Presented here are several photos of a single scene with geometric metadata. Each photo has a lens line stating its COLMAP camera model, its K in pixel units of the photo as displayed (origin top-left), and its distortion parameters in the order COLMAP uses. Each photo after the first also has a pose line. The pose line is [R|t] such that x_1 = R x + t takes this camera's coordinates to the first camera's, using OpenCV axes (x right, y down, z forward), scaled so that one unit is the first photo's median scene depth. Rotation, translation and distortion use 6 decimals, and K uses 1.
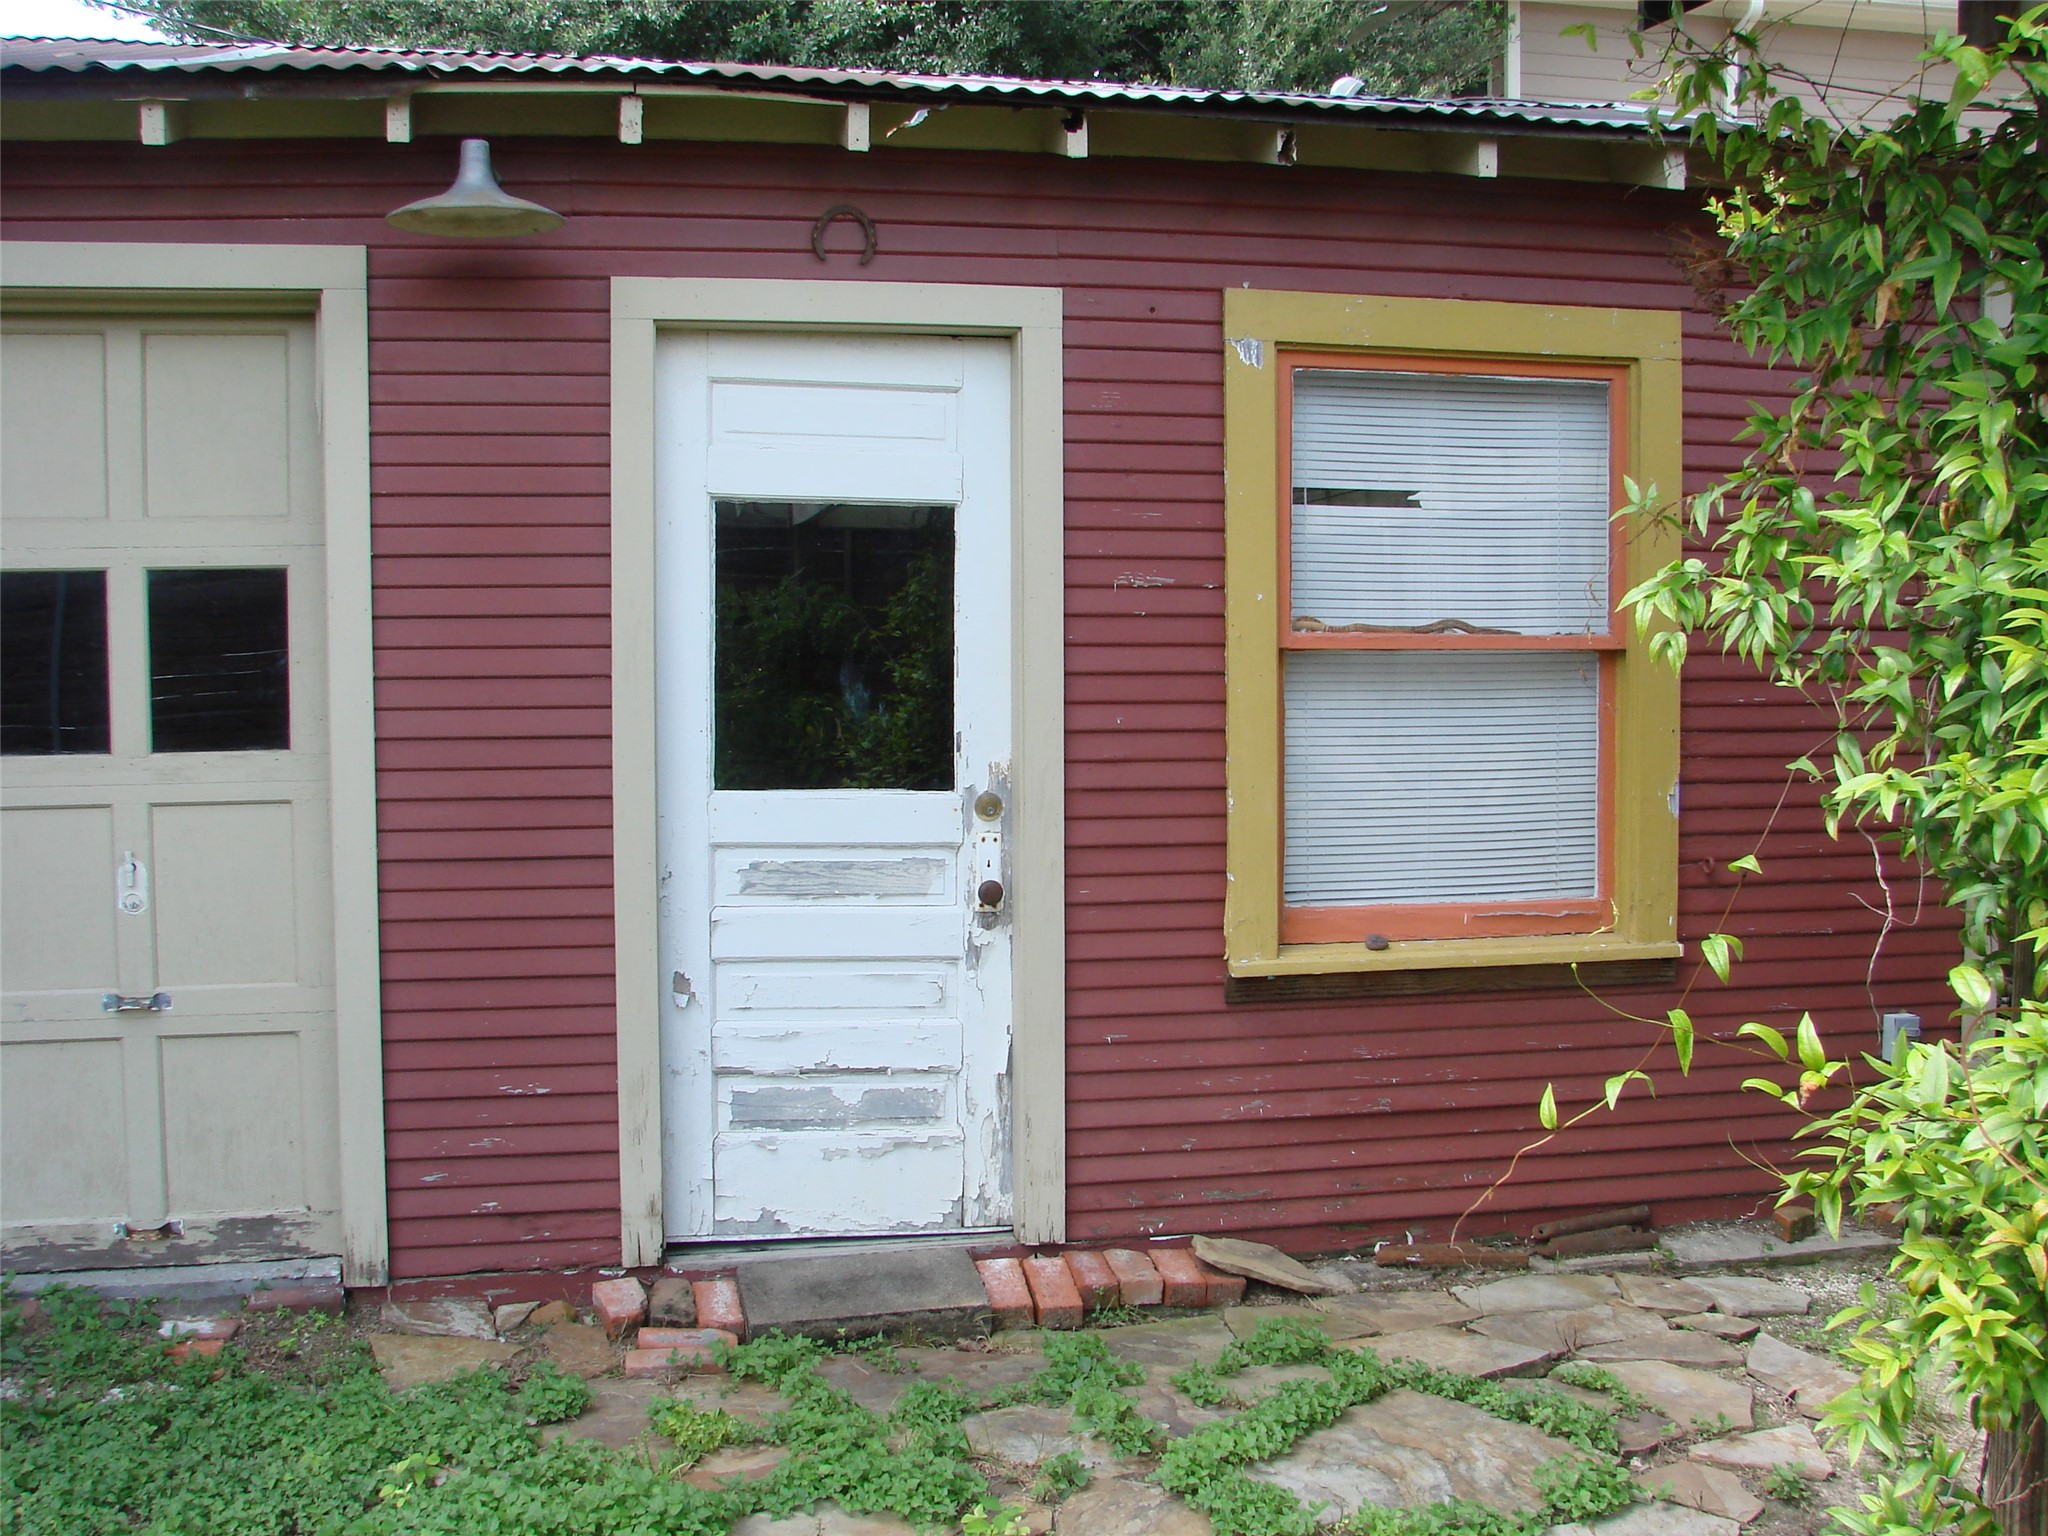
lens RADIAL K [[2206.8, 0, 1019.9], [0, 2206.8, 778.1], [0, 0, 1]] dist [-0.218047, 0.285129]
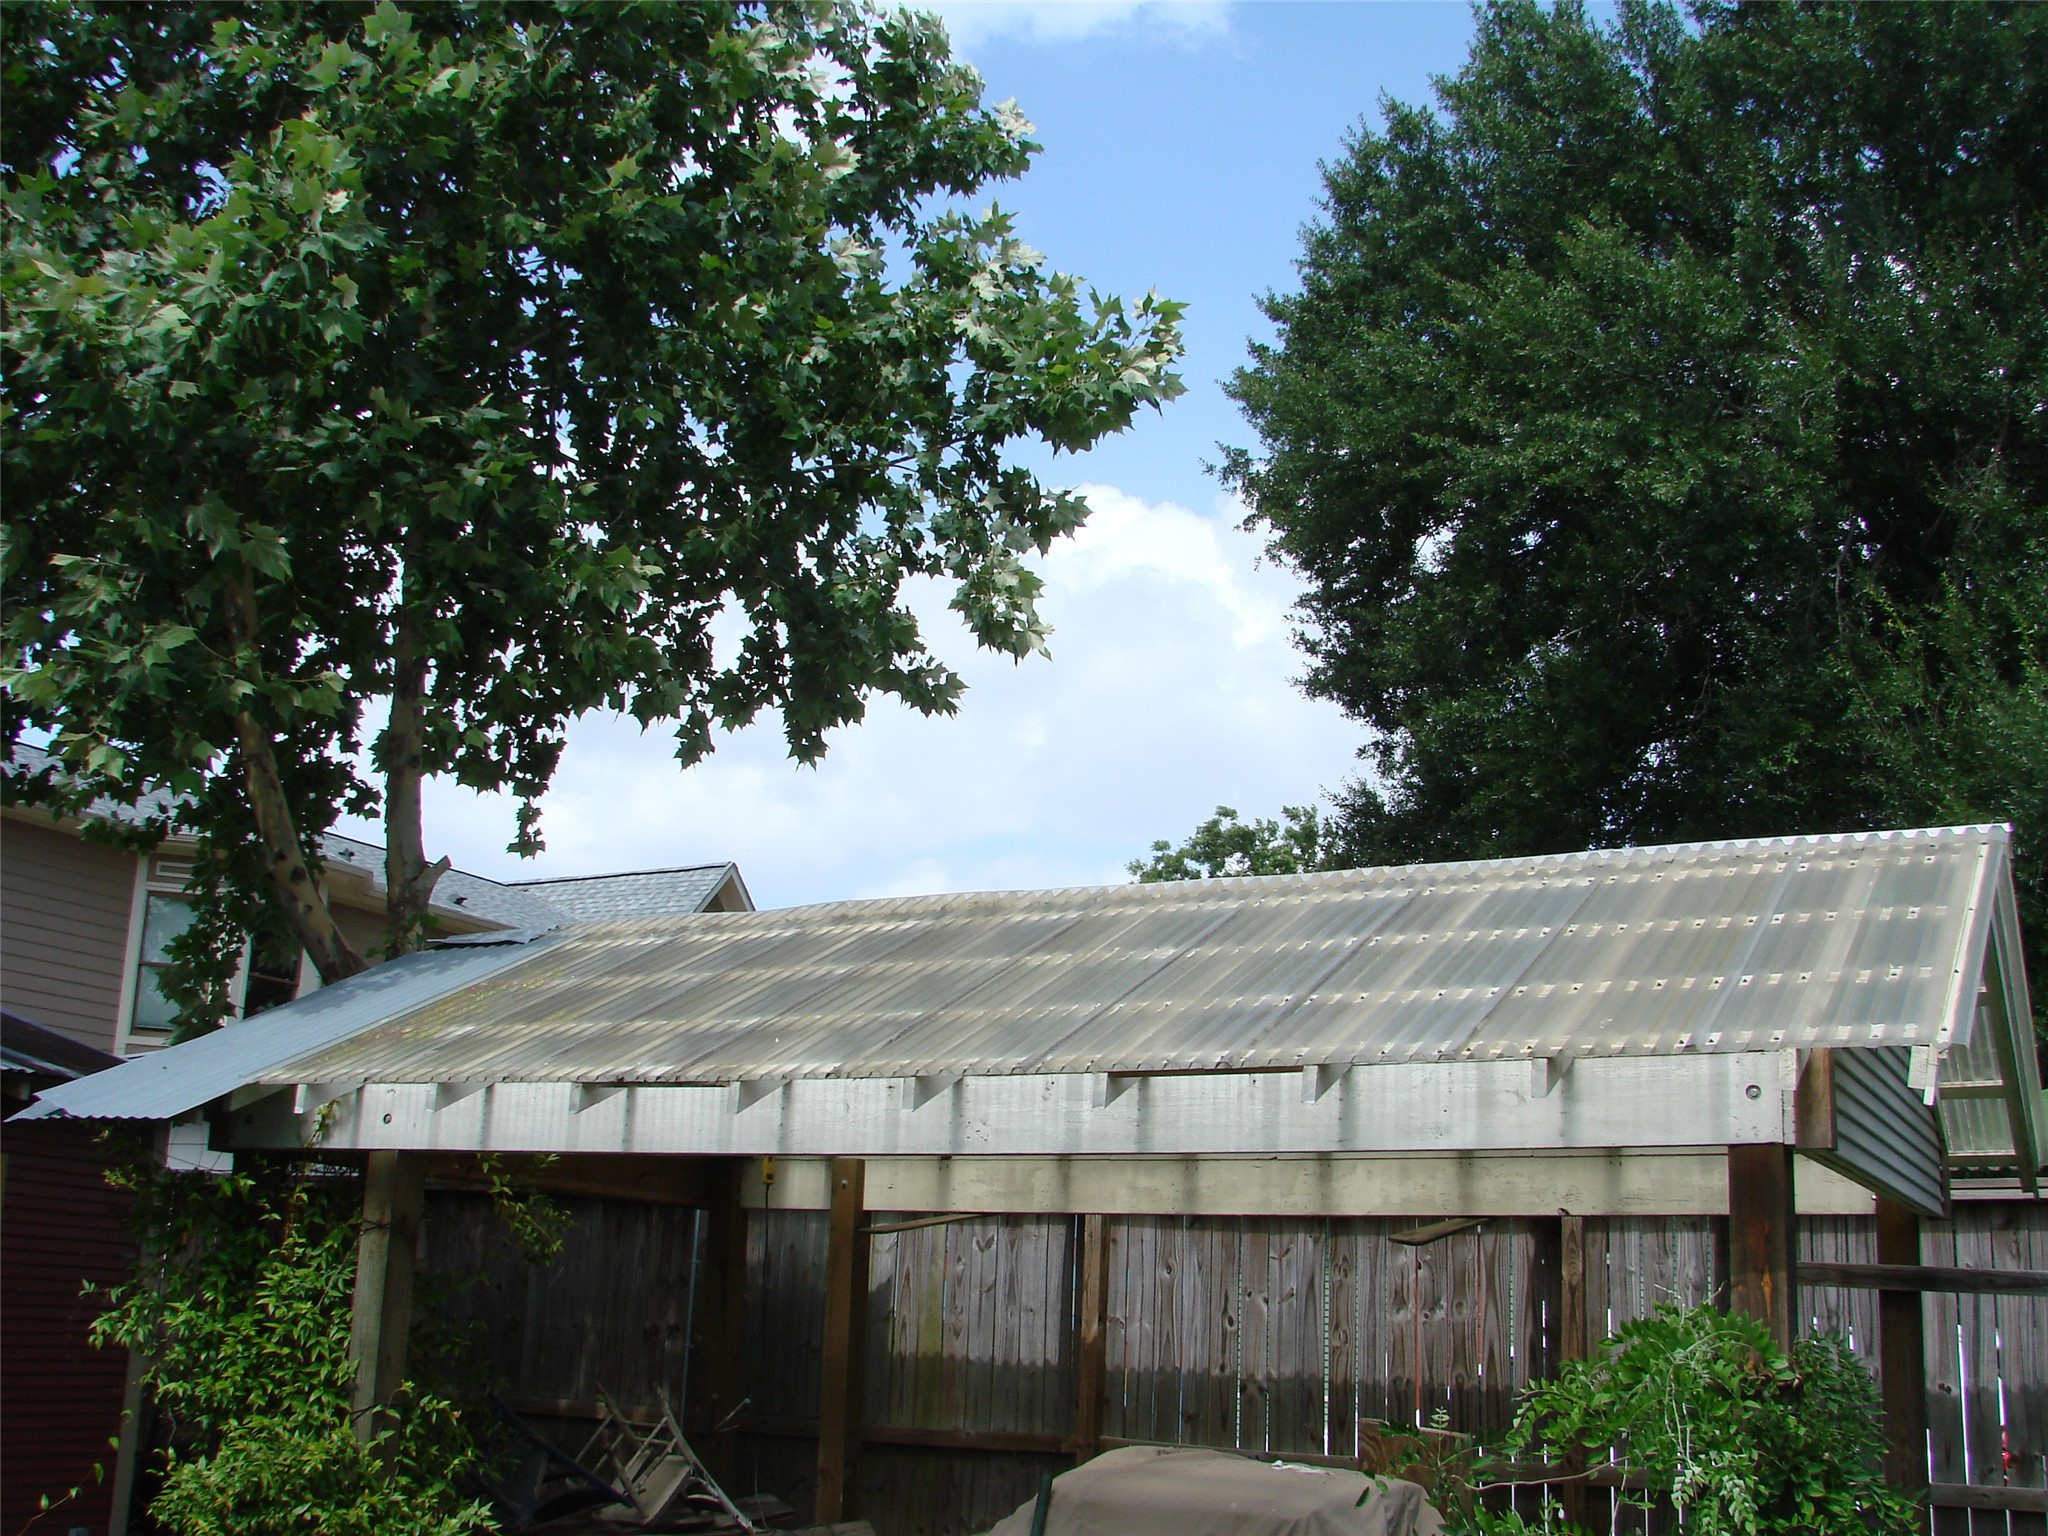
lens RADIAL K [[2206.8, 0, 1019.9], [0, 2206.8, 778.1], [0, 0, 1]] dist [-0.218047, 0.285129]
pose [[0.640475, 0.212454, 0.738007, -0.675898], [0.022190, 0.955453, -0.294309, 0.048945], [-0.767658, 0.204874, 0.607230, -1.064392]]
